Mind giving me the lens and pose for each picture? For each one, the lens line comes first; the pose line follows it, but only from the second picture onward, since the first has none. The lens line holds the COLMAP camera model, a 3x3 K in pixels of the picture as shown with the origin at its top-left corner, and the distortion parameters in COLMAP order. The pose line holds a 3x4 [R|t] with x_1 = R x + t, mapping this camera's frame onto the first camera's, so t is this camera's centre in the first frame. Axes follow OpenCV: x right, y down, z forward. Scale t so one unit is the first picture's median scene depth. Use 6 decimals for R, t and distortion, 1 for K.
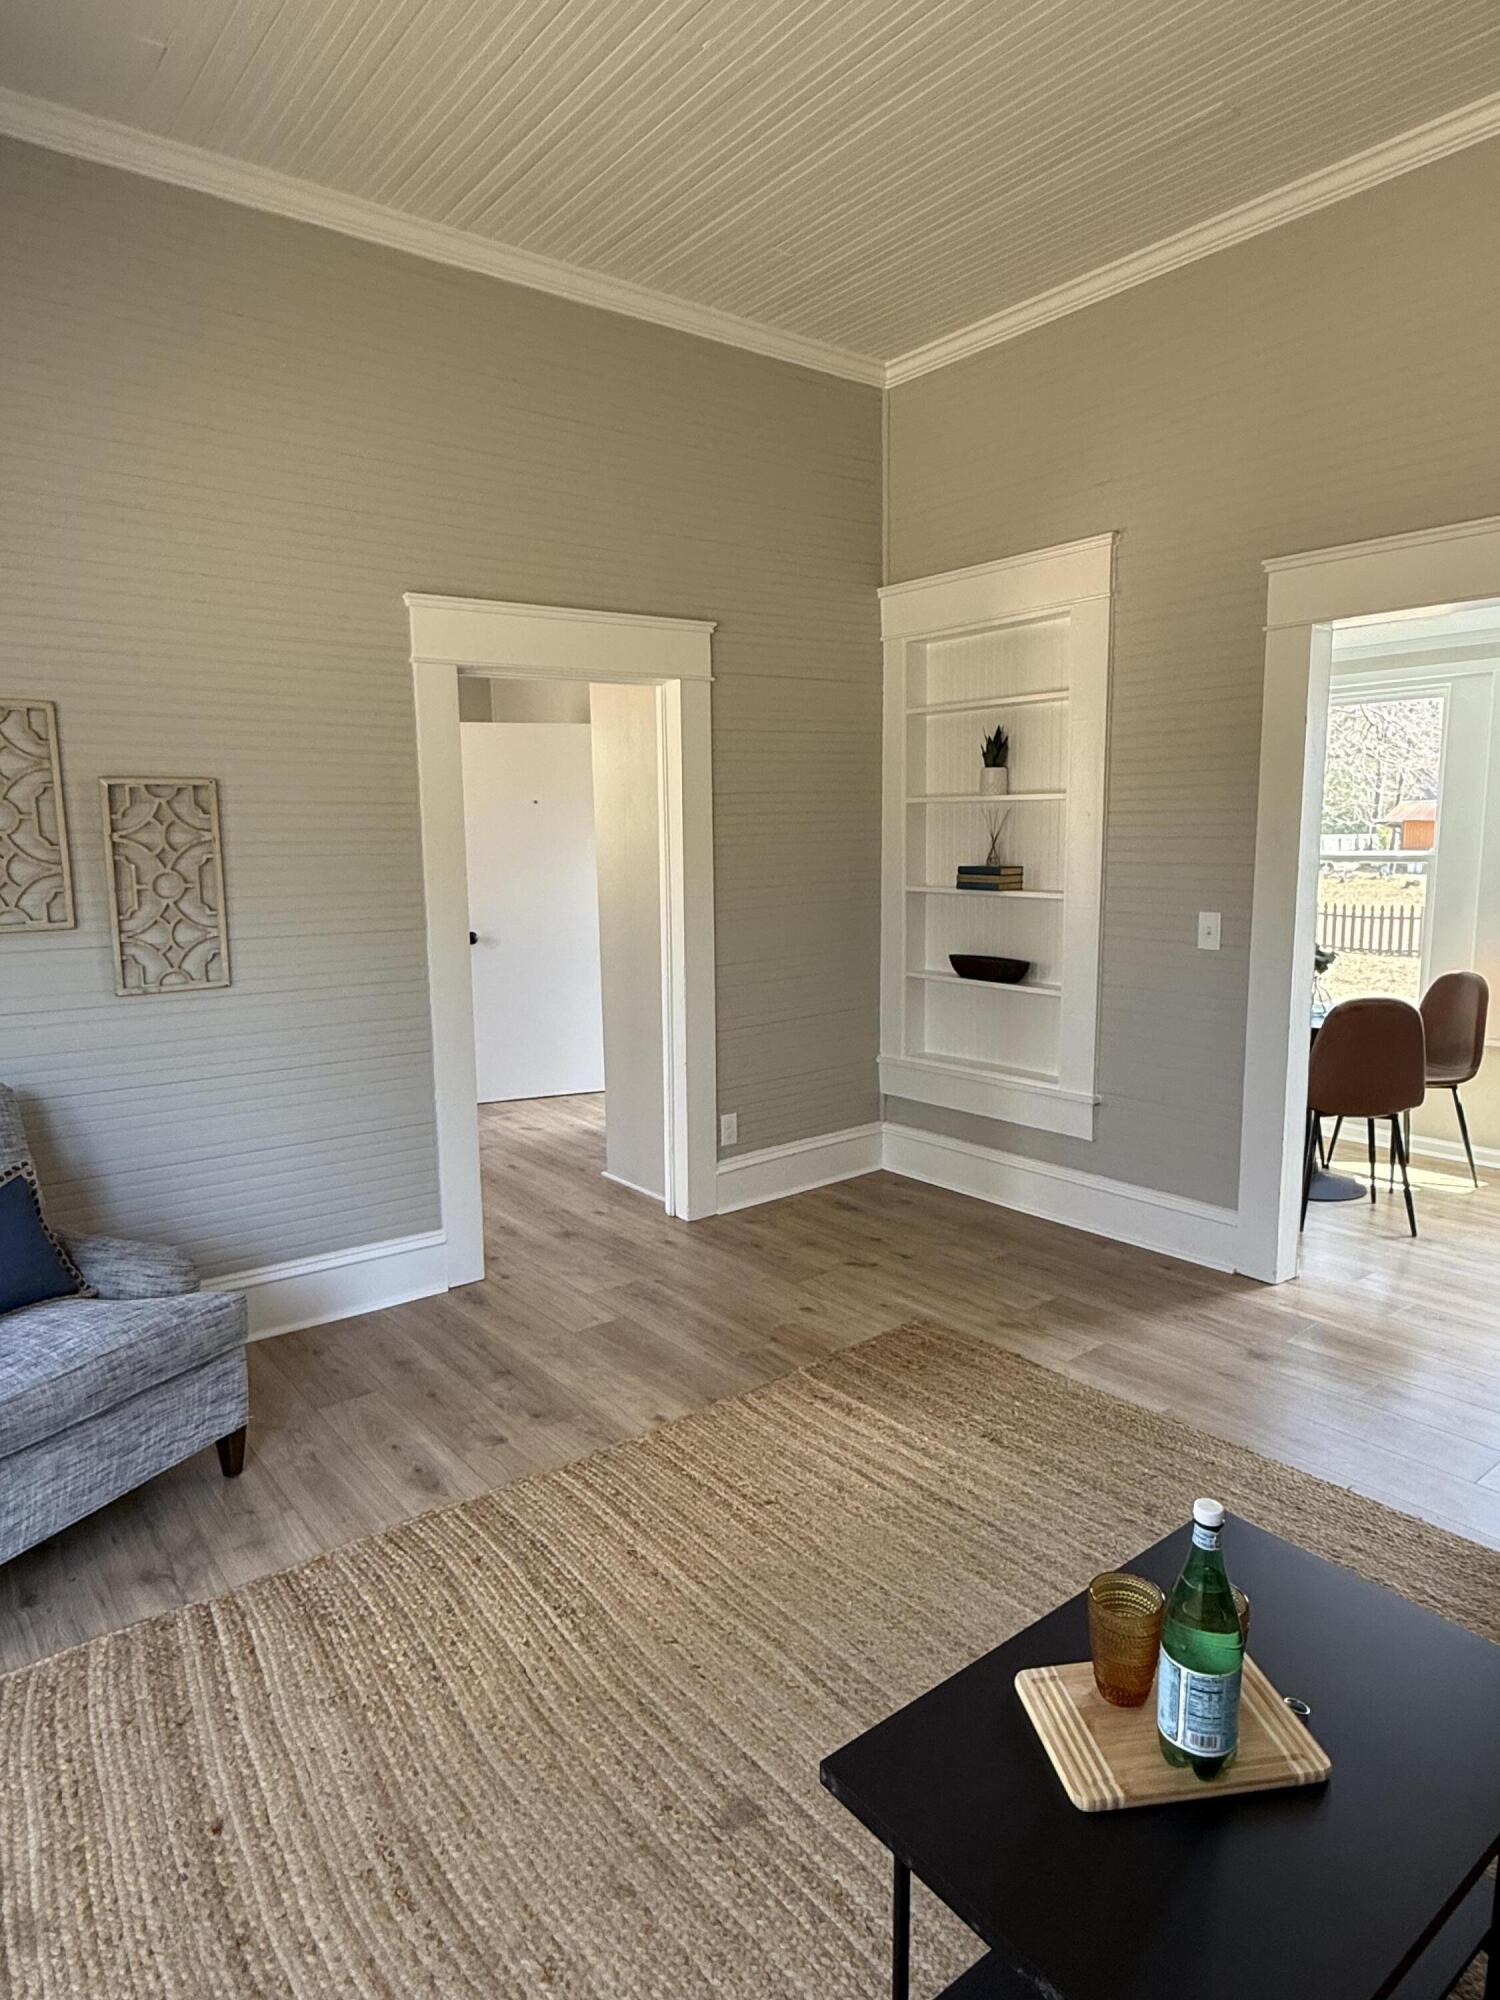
lens RADIAL K [[1176.1, 0, 757.7], [0, 1176.1, 995.6], [0, 0, 1]] dist [-0.001456, -0.000592]
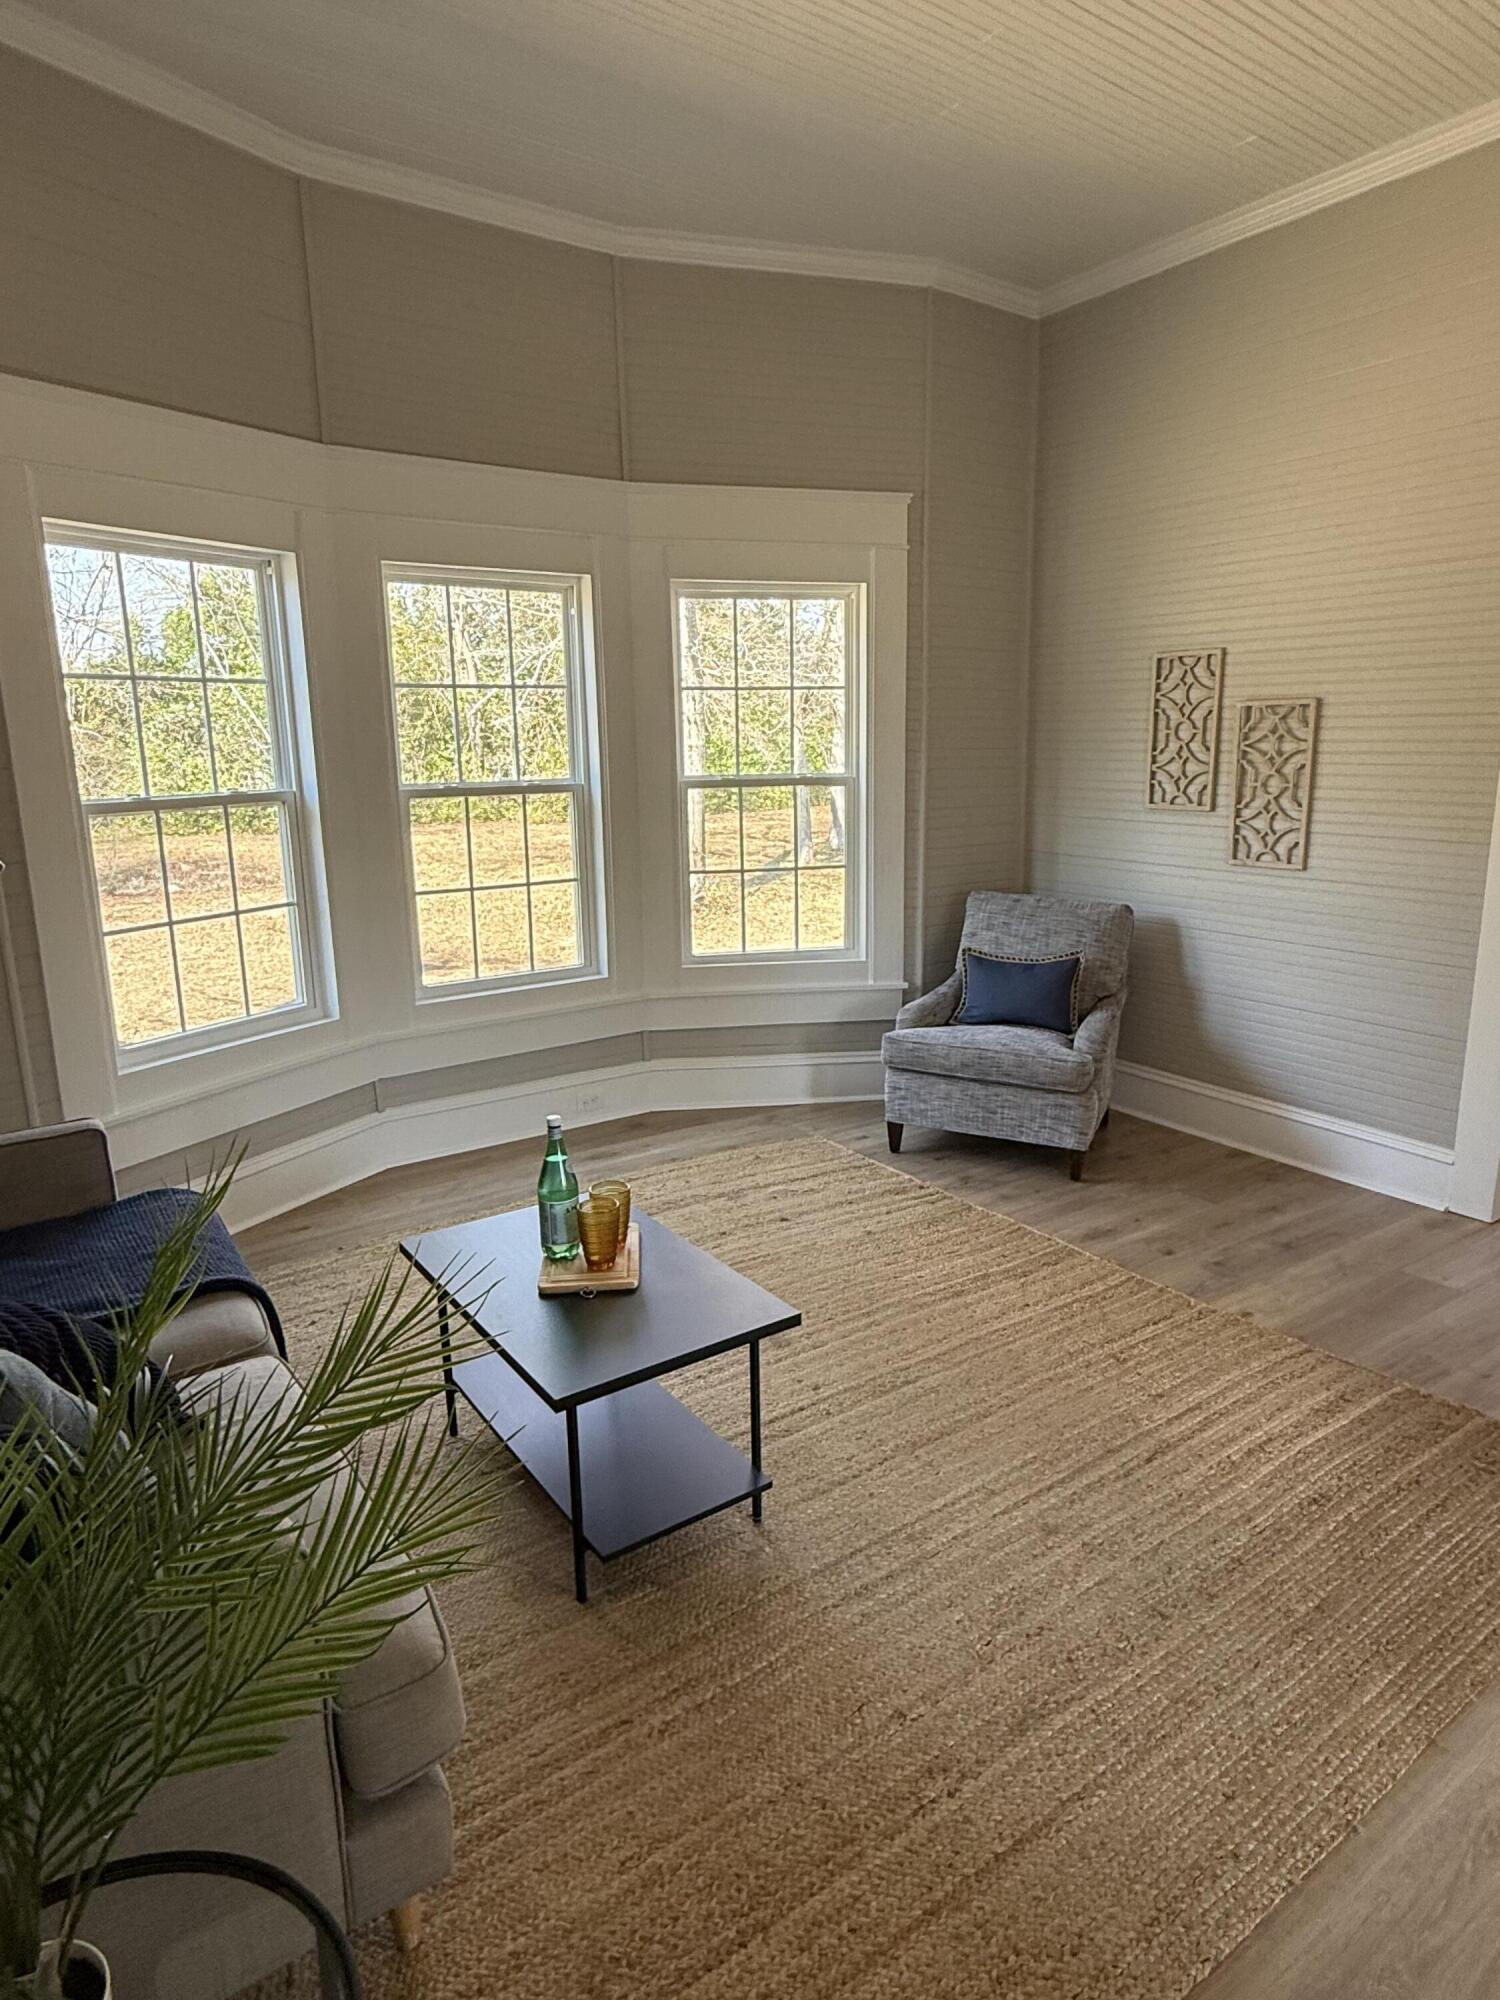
lens RADIAL K [[1176.1, 0, 761.5], [0, 1176.1, 986.5], [0, 0, 1]] dist [-0.001456, -0.000592]
pose [[-0.048995, 0.214433, -0.975509, 0.810930], [-0.129833, 0.967028, 0.219089, -0.087897], [0.990325, 0.137387, -0.019539, 0.497080]]
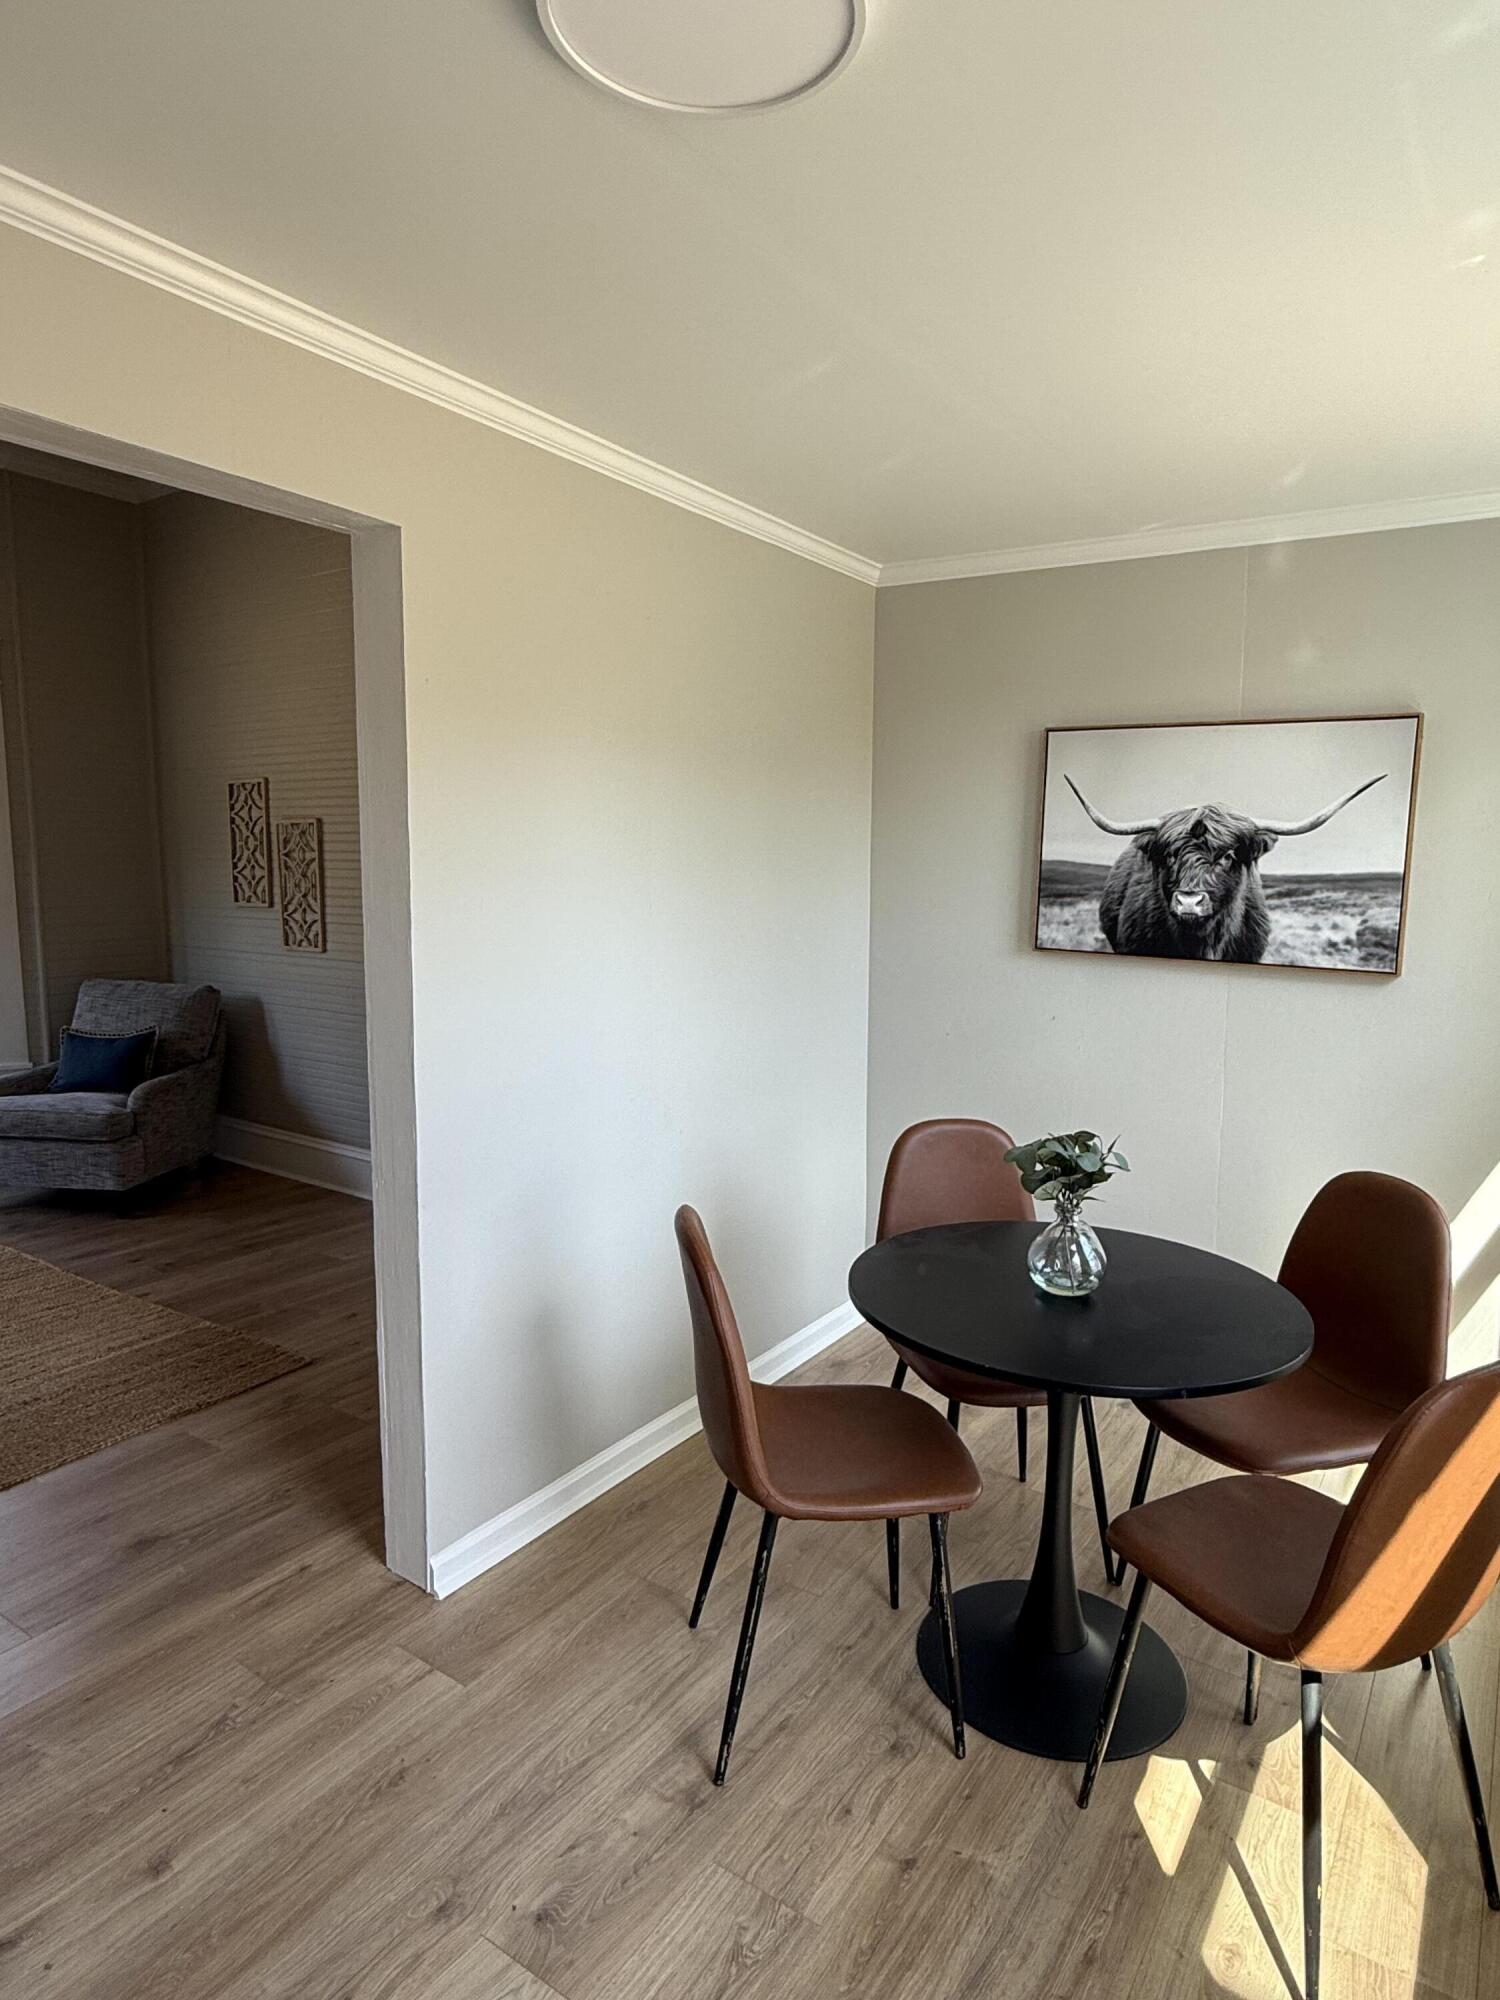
lens RADIAL K [[1176.1, 0, 751.7], [0, 1176.1, 995.6], [0, 0, 1]] dist [-0.001456, -0.000592]
pose [[0.302751, 0.123210, -0.945072, 1.207448], [-0.138536, 0.986766, 0.084266, -0.163615], [0.942947, 0.105415, 0.315813, 1.074349]]
